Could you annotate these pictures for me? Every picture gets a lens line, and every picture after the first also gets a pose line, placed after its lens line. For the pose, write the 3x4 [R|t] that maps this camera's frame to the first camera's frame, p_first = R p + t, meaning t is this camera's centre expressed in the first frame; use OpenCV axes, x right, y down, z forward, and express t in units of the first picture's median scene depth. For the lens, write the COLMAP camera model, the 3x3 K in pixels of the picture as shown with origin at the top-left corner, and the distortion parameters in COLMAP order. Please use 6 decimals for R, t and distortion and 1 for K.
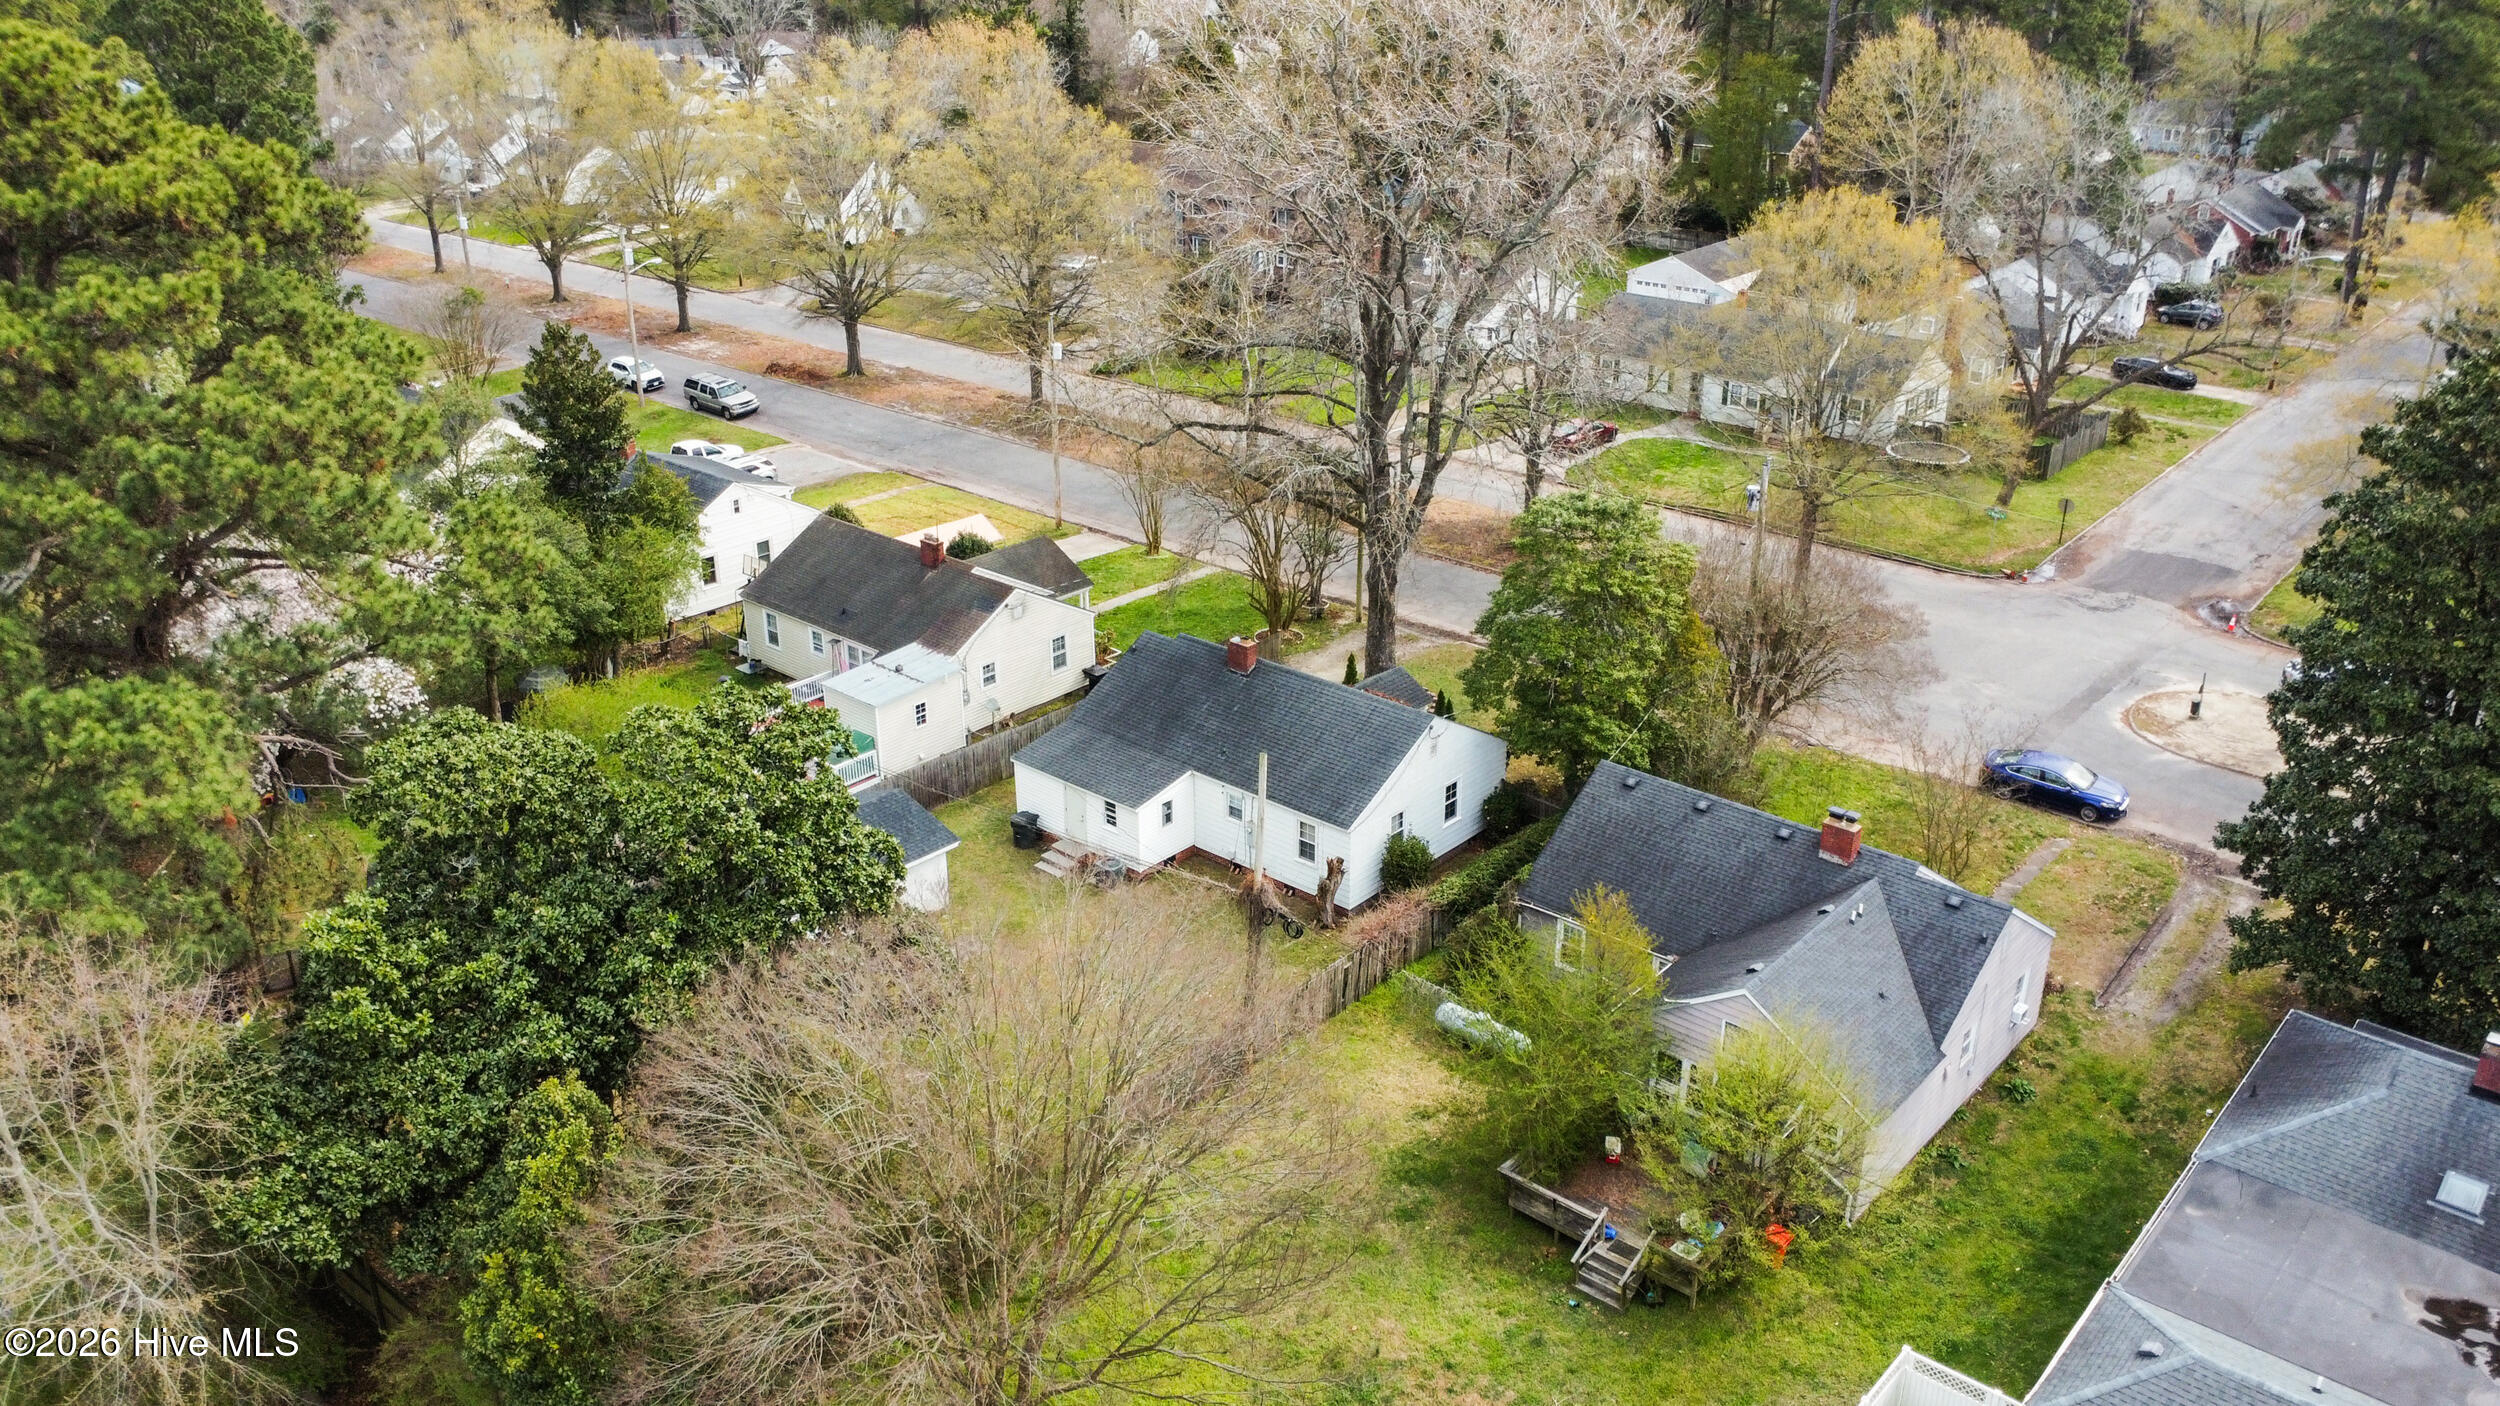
lens RADIAL K [[1813.6, 0, 1250.0], [0, 1813.6, 703.0], [0, 0, 1]] dist [-0.036925, -0.001388]
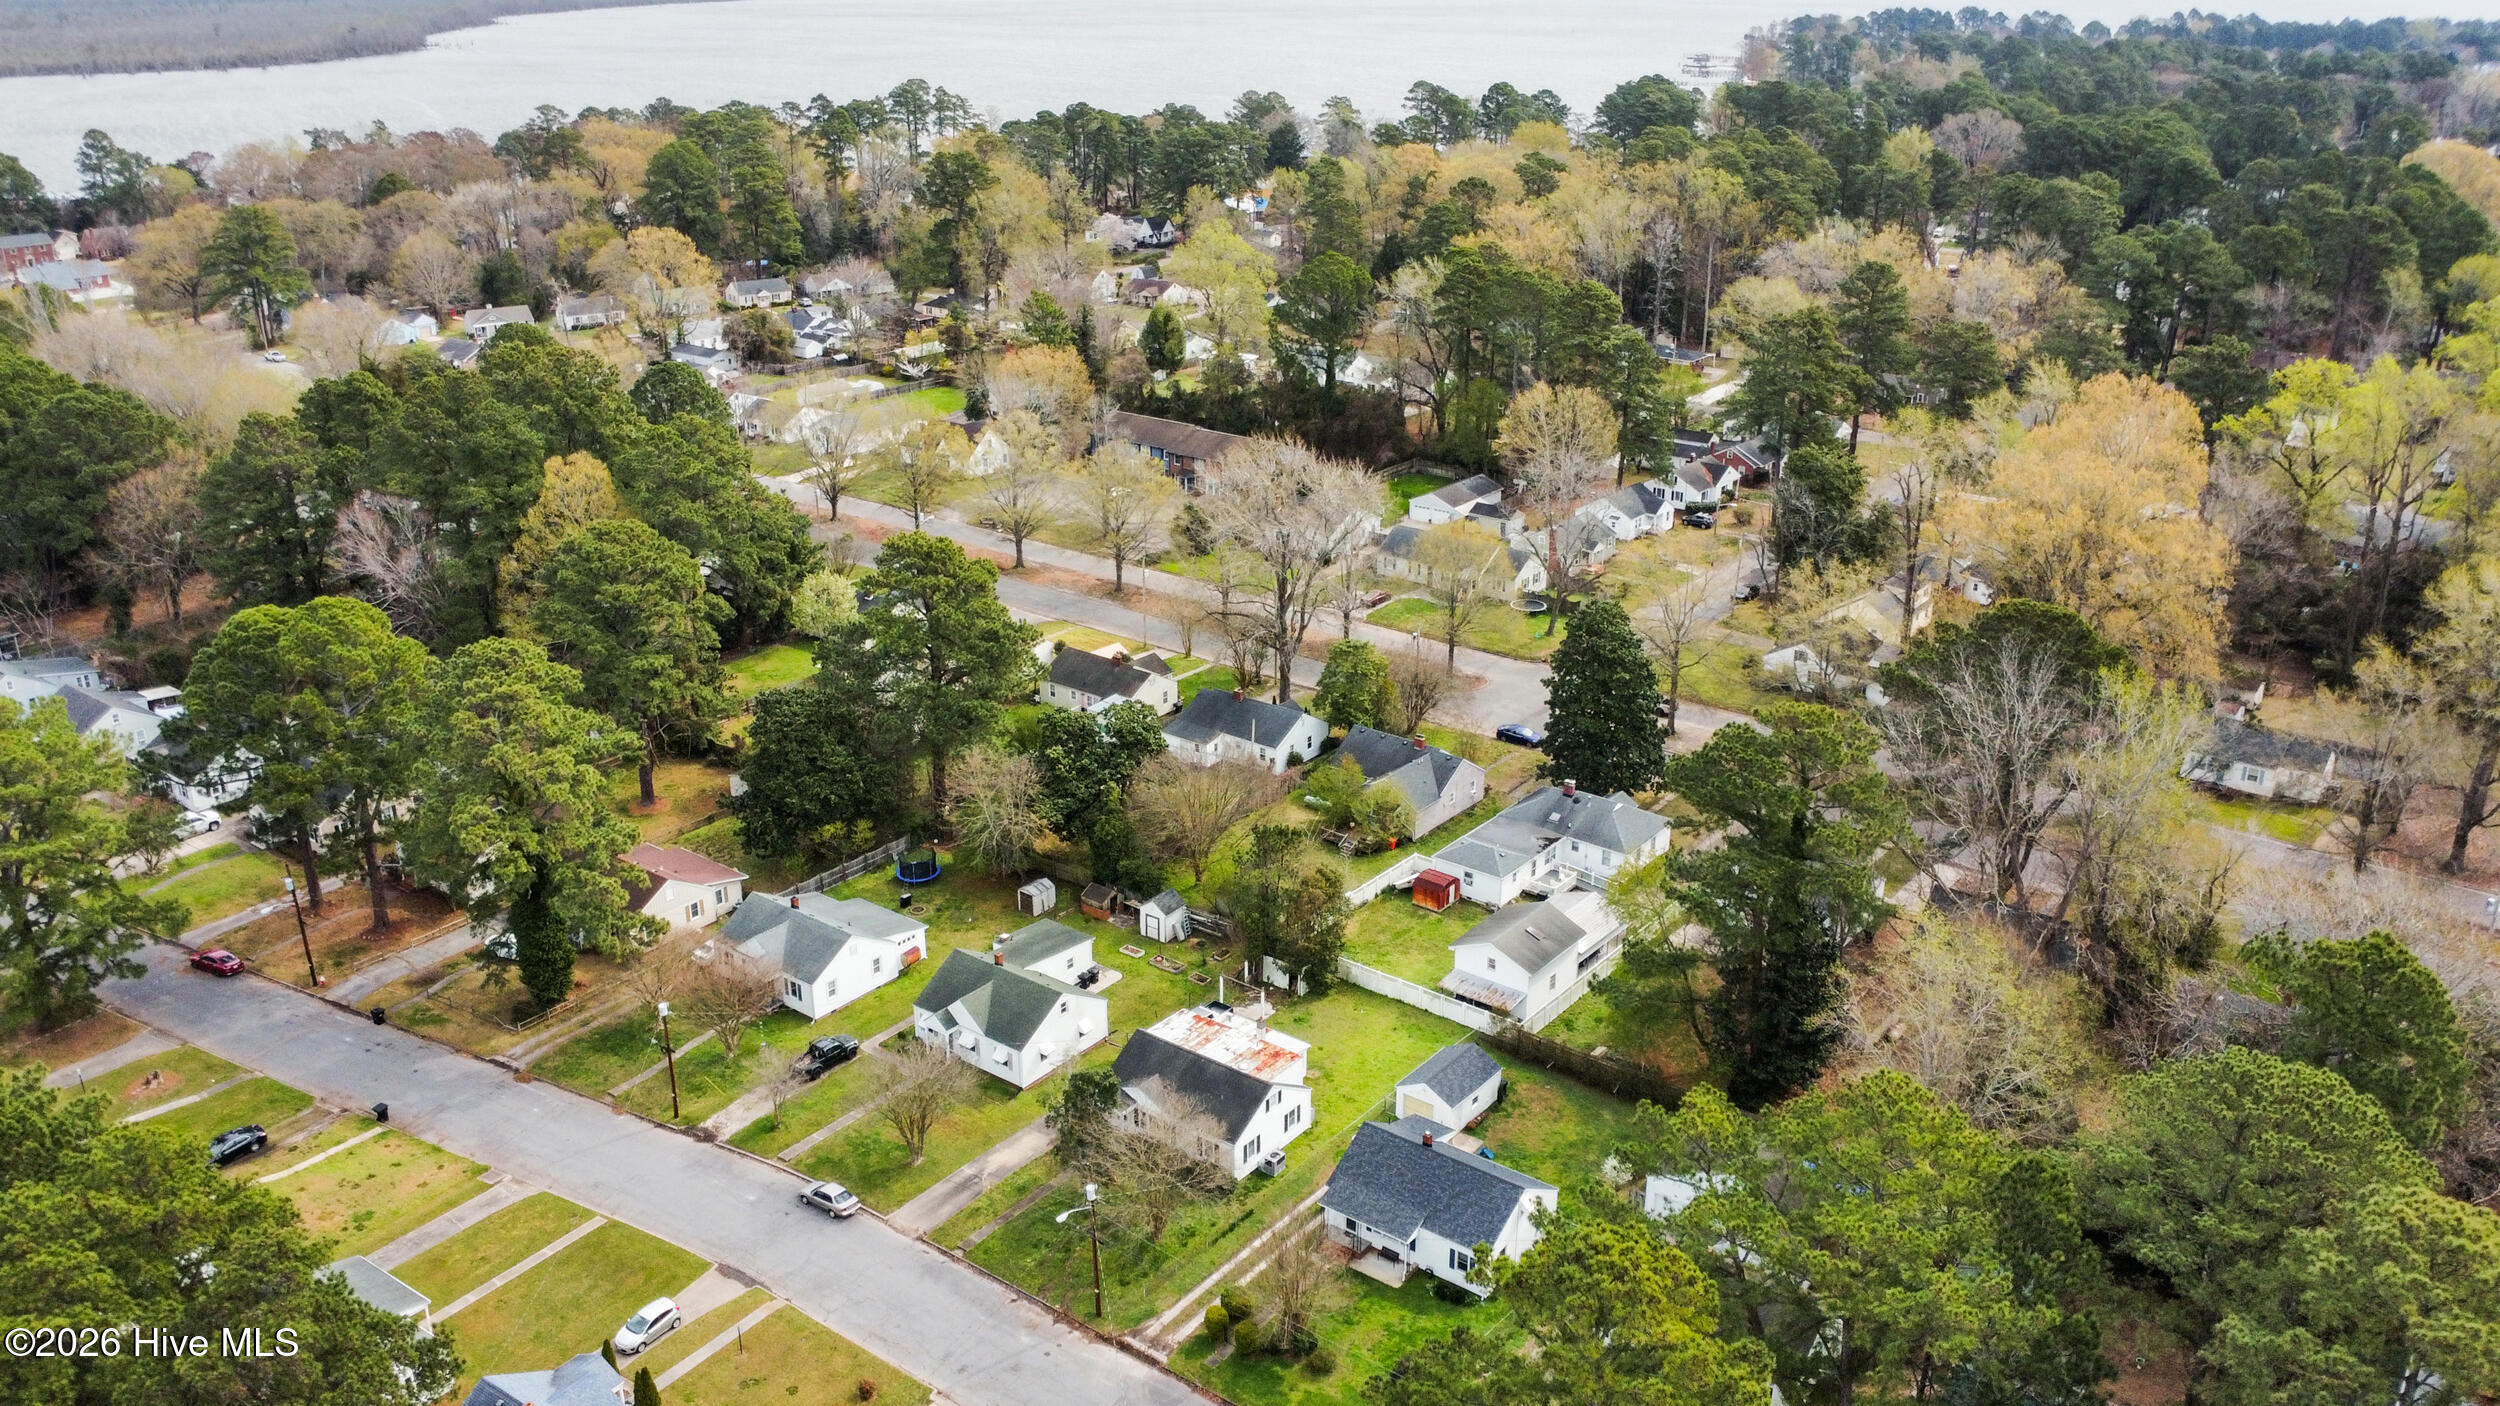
lens RADIAL K [[1850.3, 0, 1250.0], [0, 1850.3, 703.0], [0, 0, 1]] dist [-0.016997, -0.005573]
pose [[0.998259, -0.016419, 0.056645, -0.138464], [0.018792, 0.998957, -0.041620, 0.099146], [-0.055902, 0.042612, 0.997527, -1.774359]]
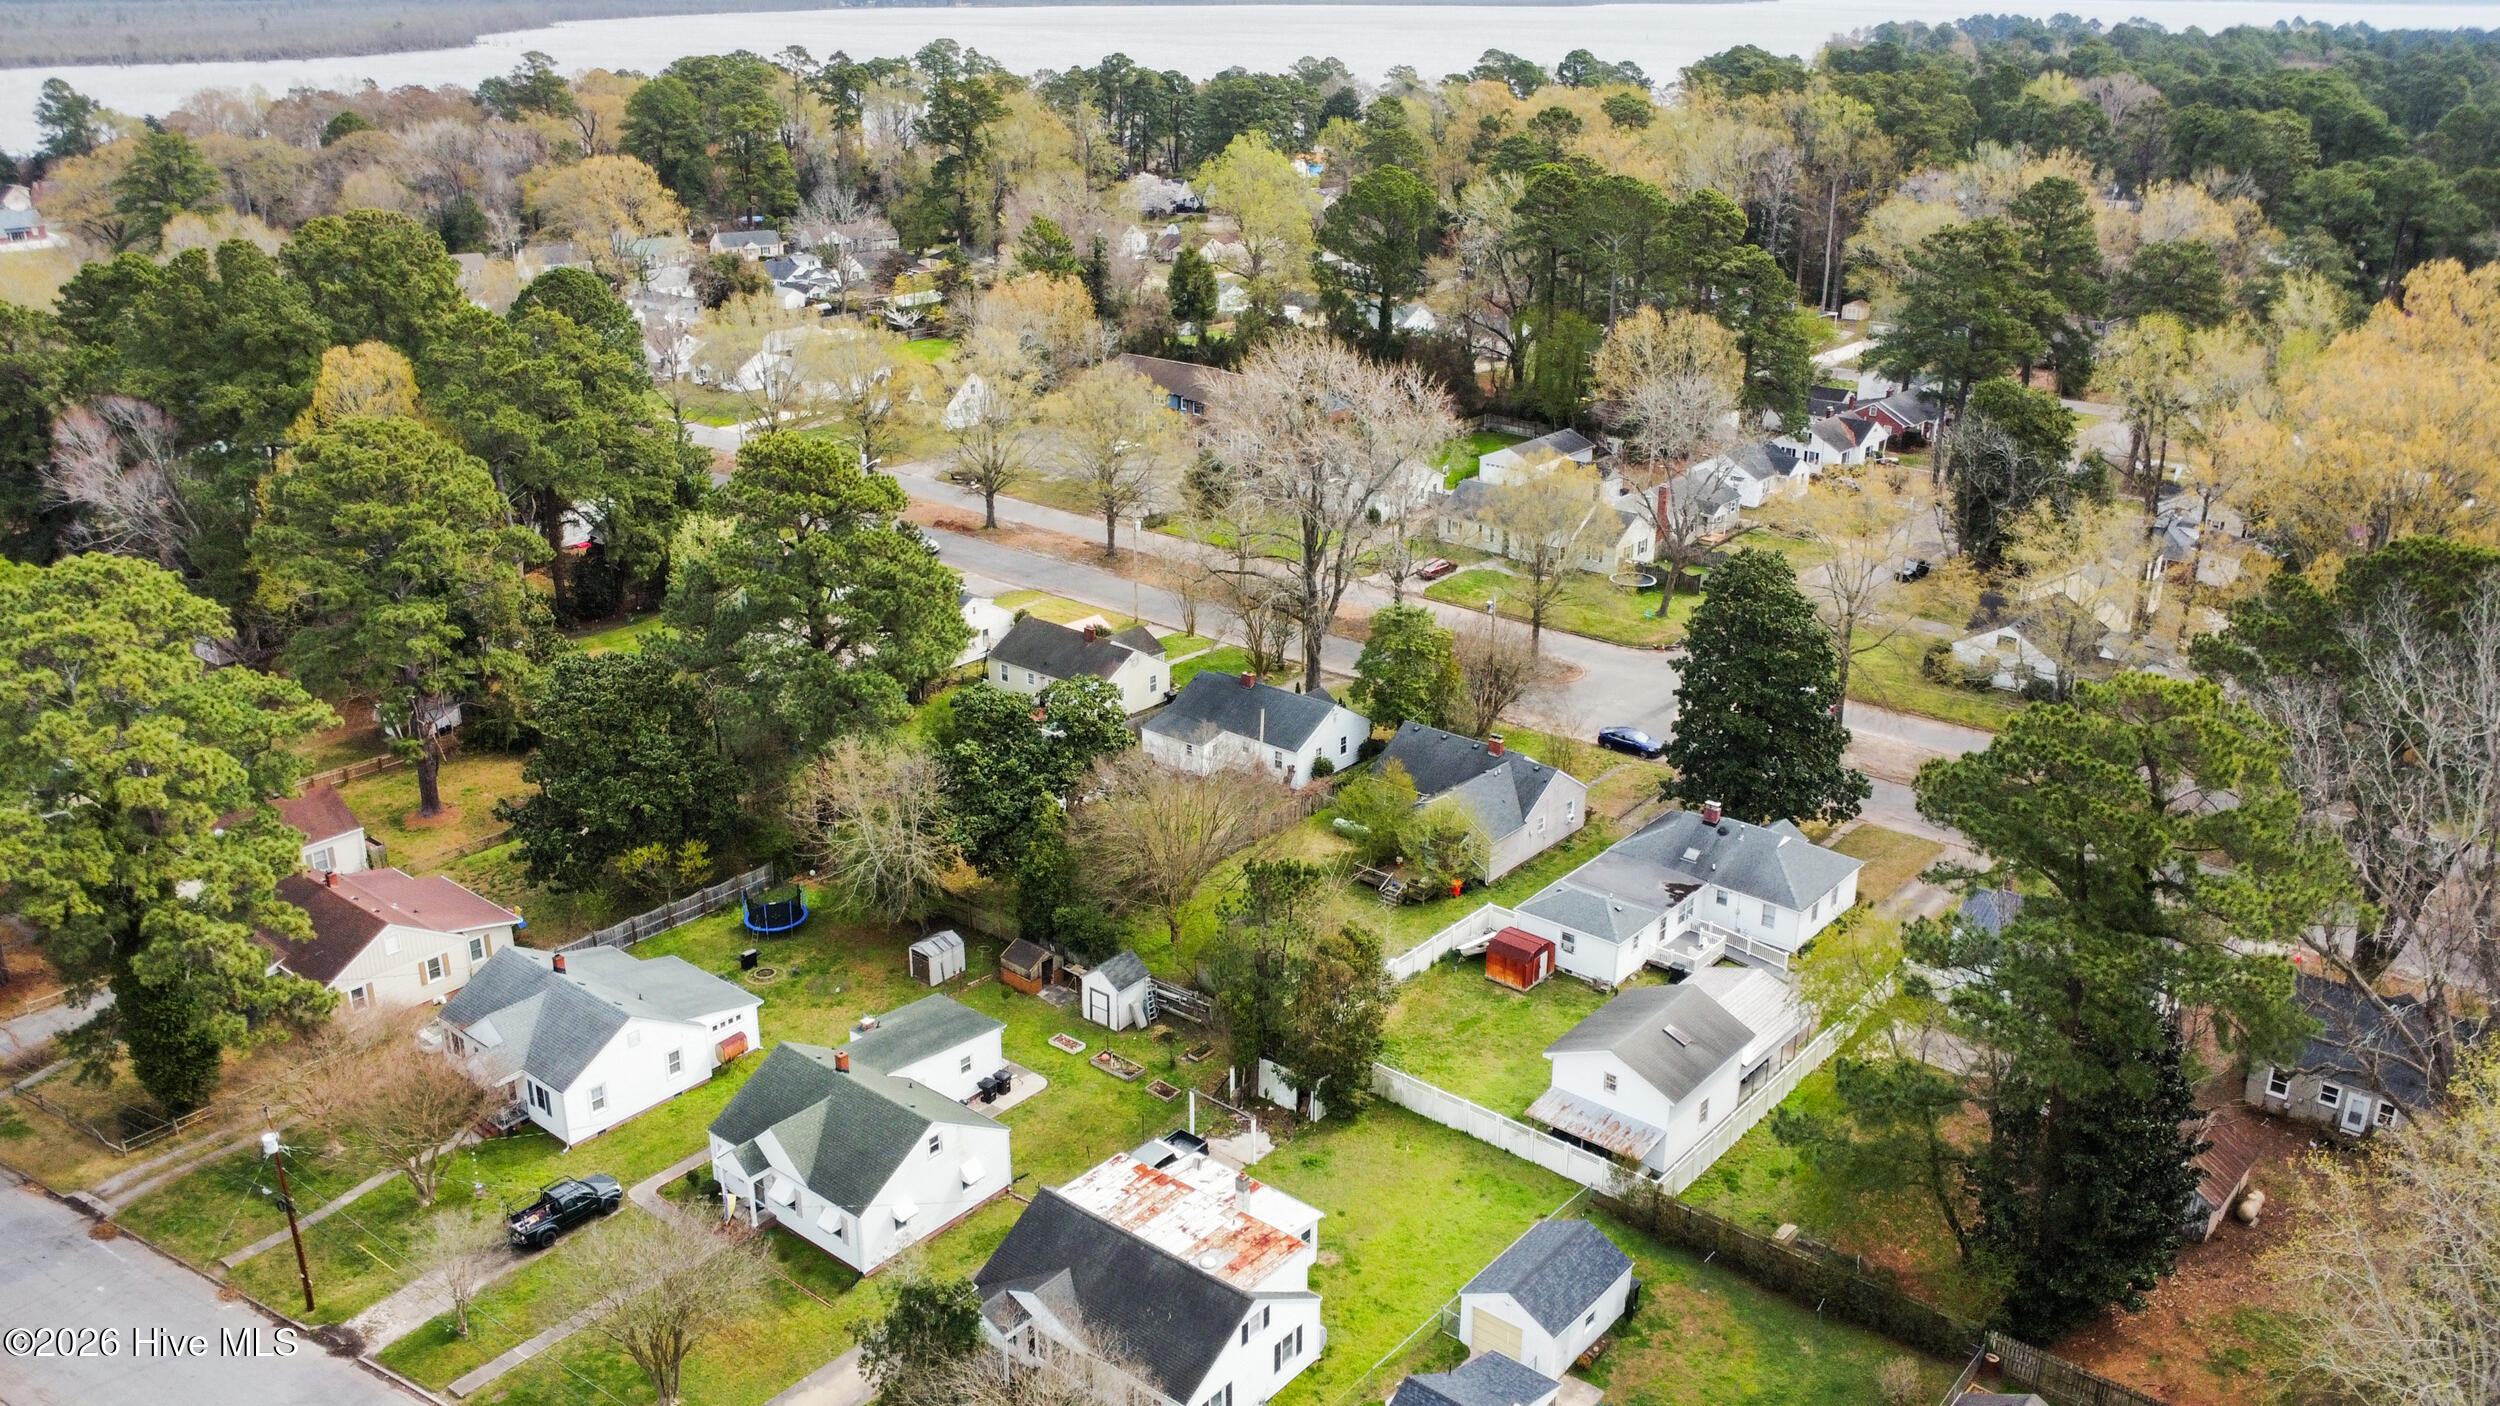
lens RADIAL K [[1850.3, 0, 1250.0], [0, 1850.3, 703.0], [0, 0, 1]] dist [-0.016997, -0.005573]
pose [[0.999664, -0.000341, 0.025919, -0.052350], [0.001781, 0.998455, -0.055543, 0.109856], [-0.025860, 0.055570, 0.998120, -1.068470]]
